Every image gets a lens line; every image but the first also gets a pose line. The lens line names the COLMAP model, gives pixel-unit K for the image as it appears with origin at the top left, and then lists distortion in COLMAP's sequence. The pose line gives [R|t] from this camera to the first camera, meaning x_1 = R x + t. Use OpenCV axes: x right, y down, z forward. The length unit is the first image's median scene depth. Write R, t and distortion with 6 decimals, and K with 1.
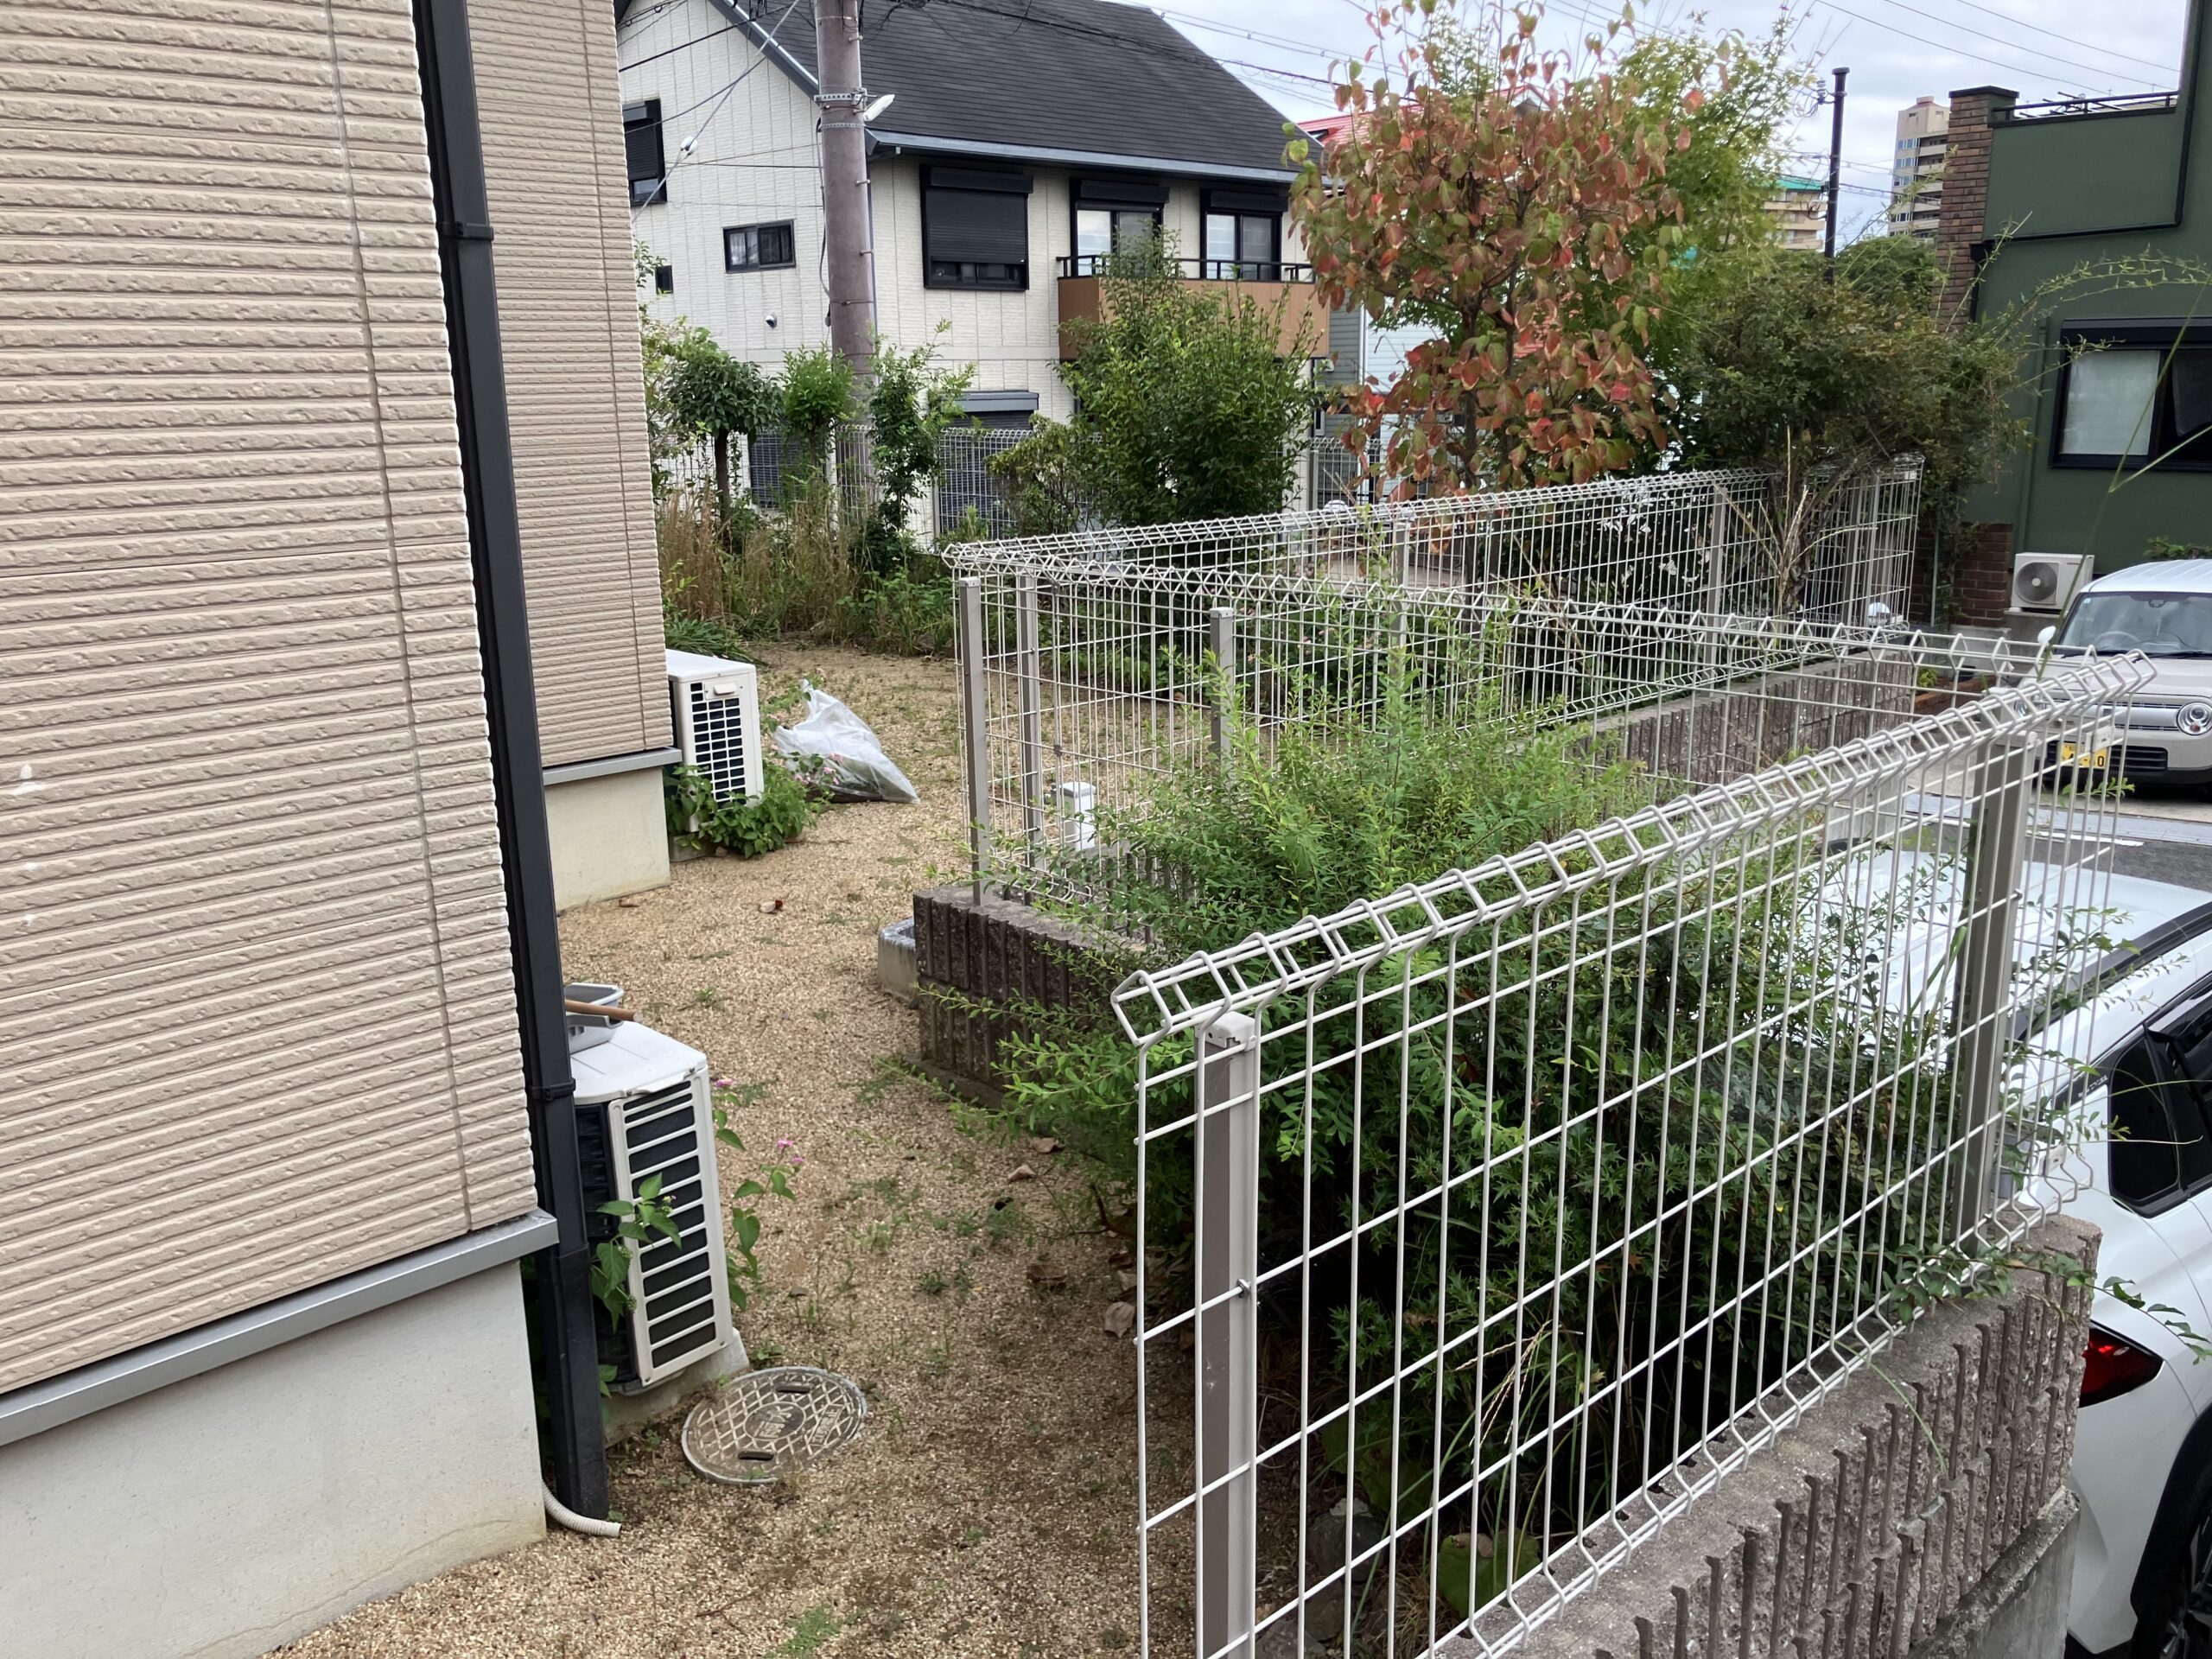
lens RADIAL K [[1783.9, 0, 1106.1], [0, 1783.9, 695.5], [0, 0, 1]] dist [0.127147, -0.300776]
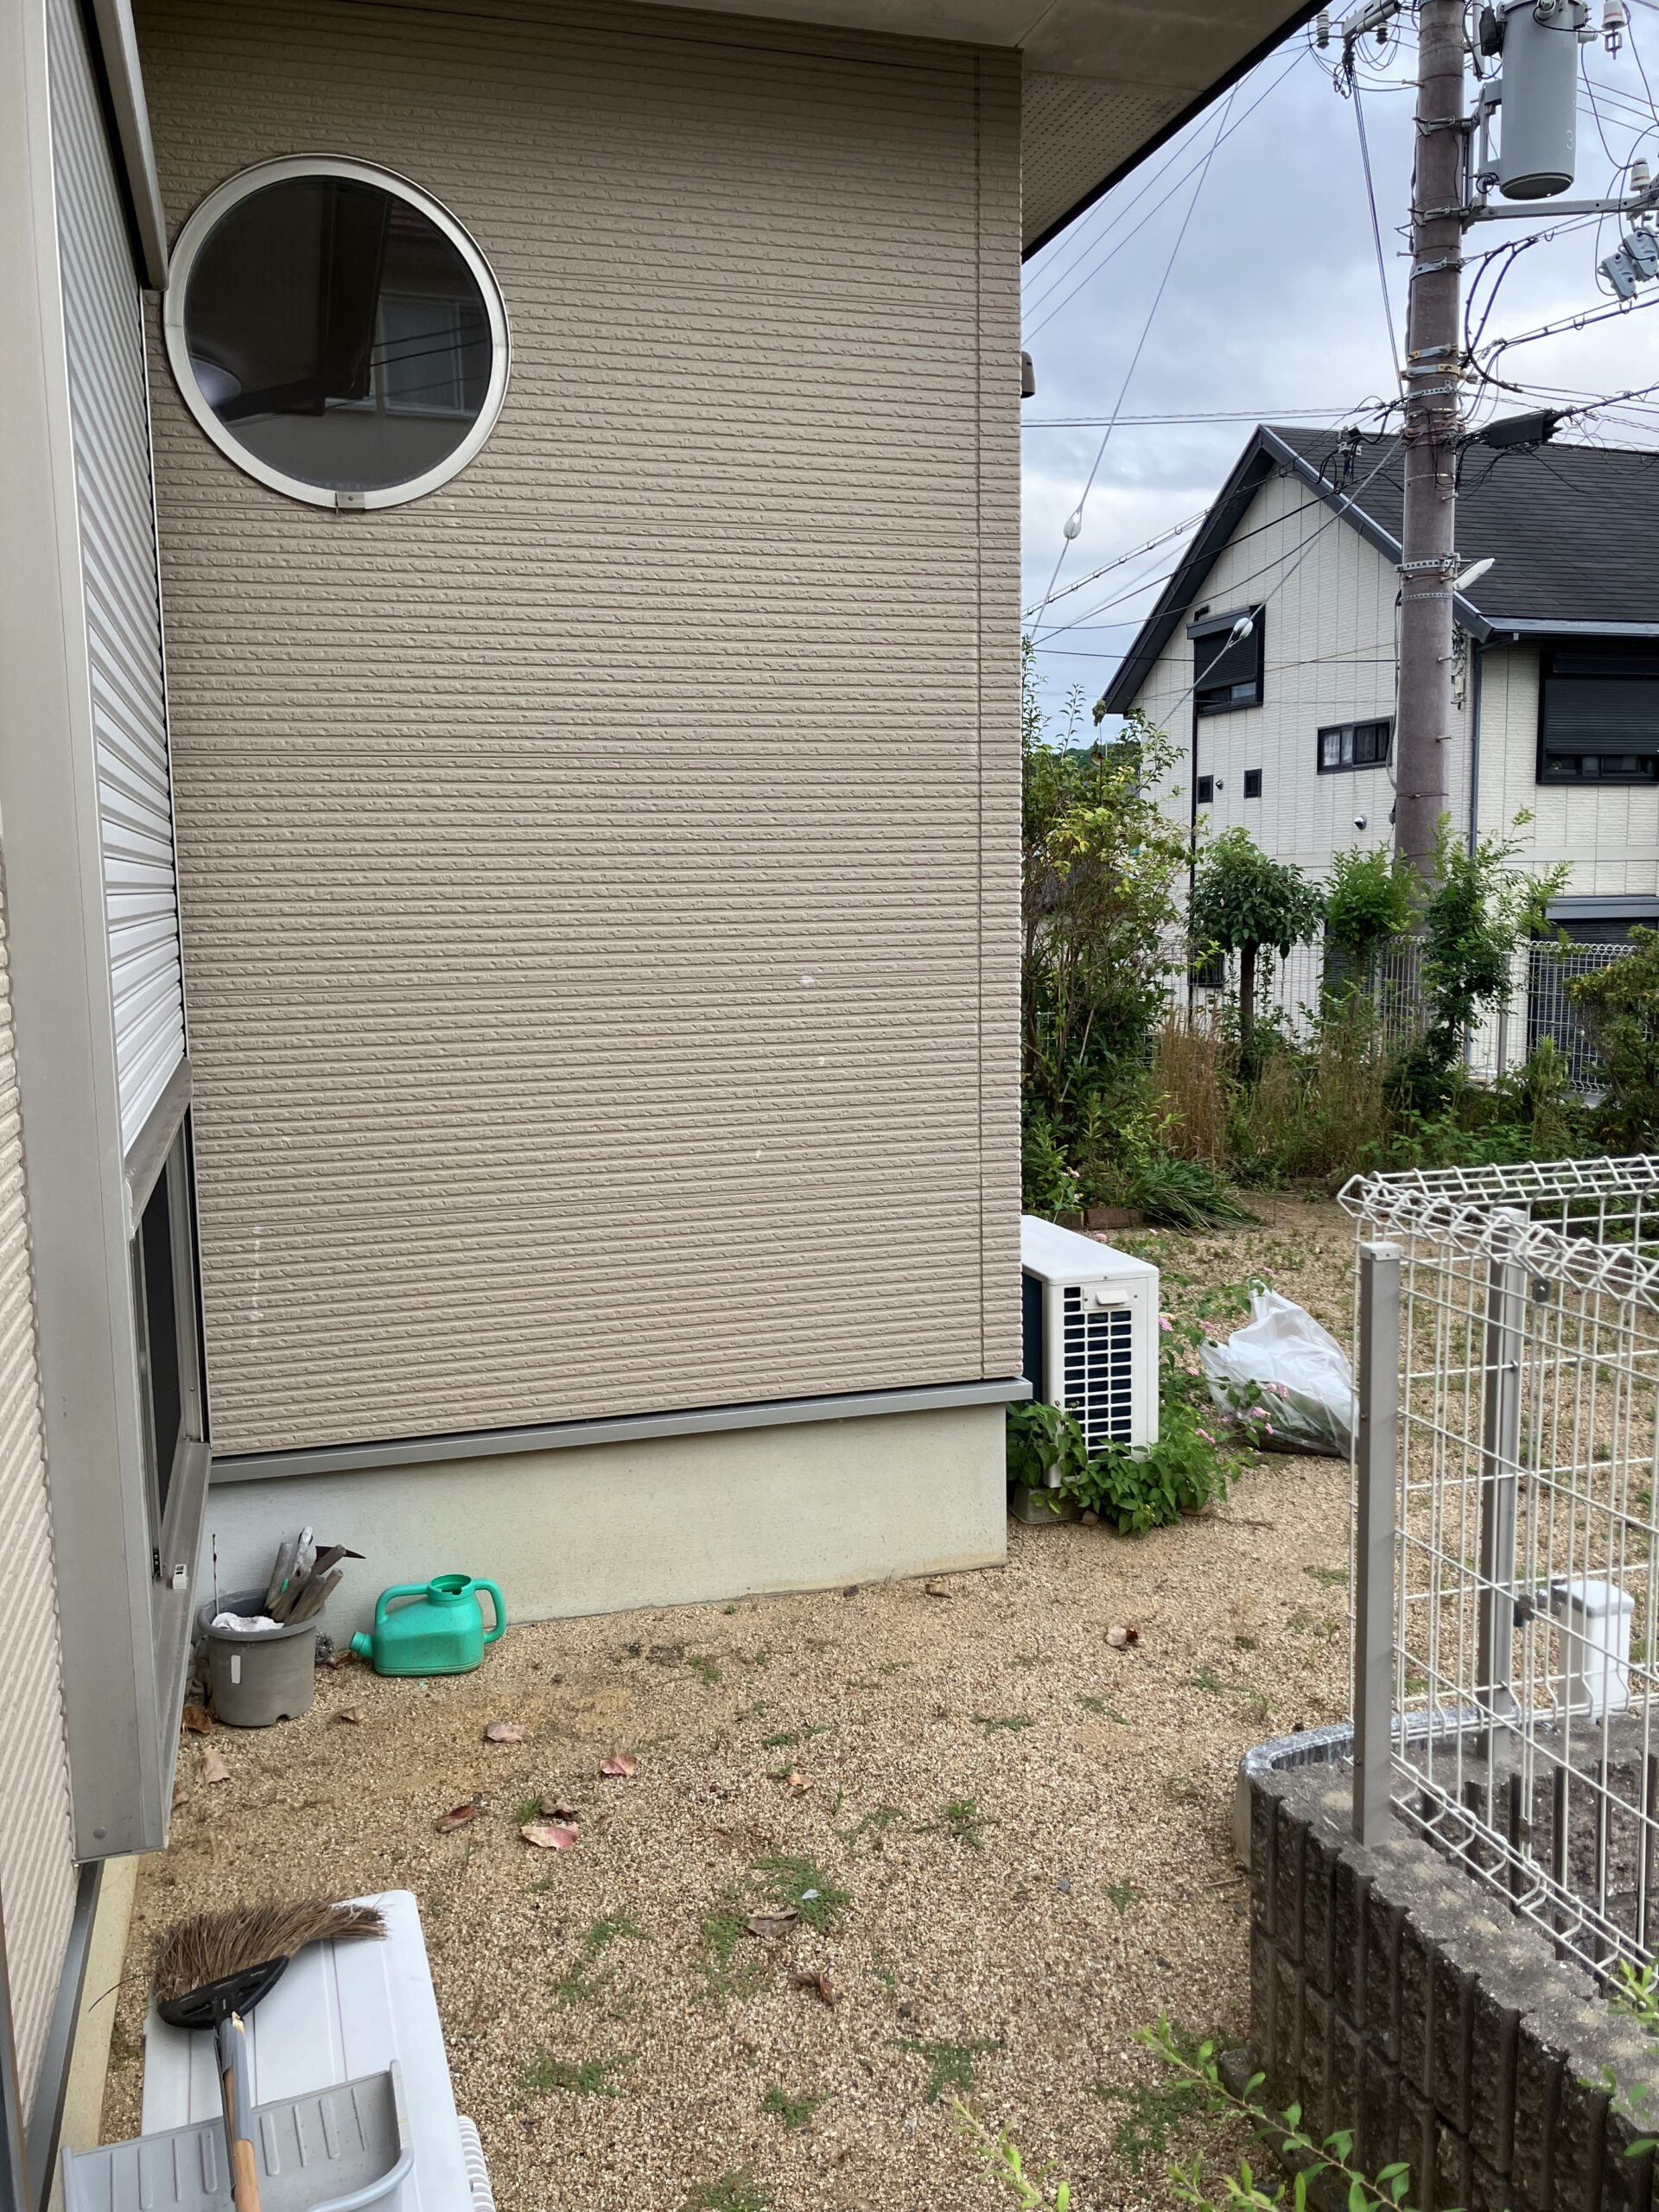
lens RADIAL K [[1783.9, 0, 829.5], [0, 1783.9, 1106.0], [0, 0, 1]] dist [0.127147, -0.300776]
pose [[0.890790, 0.059470, -0.450507, 0.011021], [-0.082458, 0.996095, -0.031553, -0.041559], [0.446871, 0.065255, 0.892215, 0.233297]]
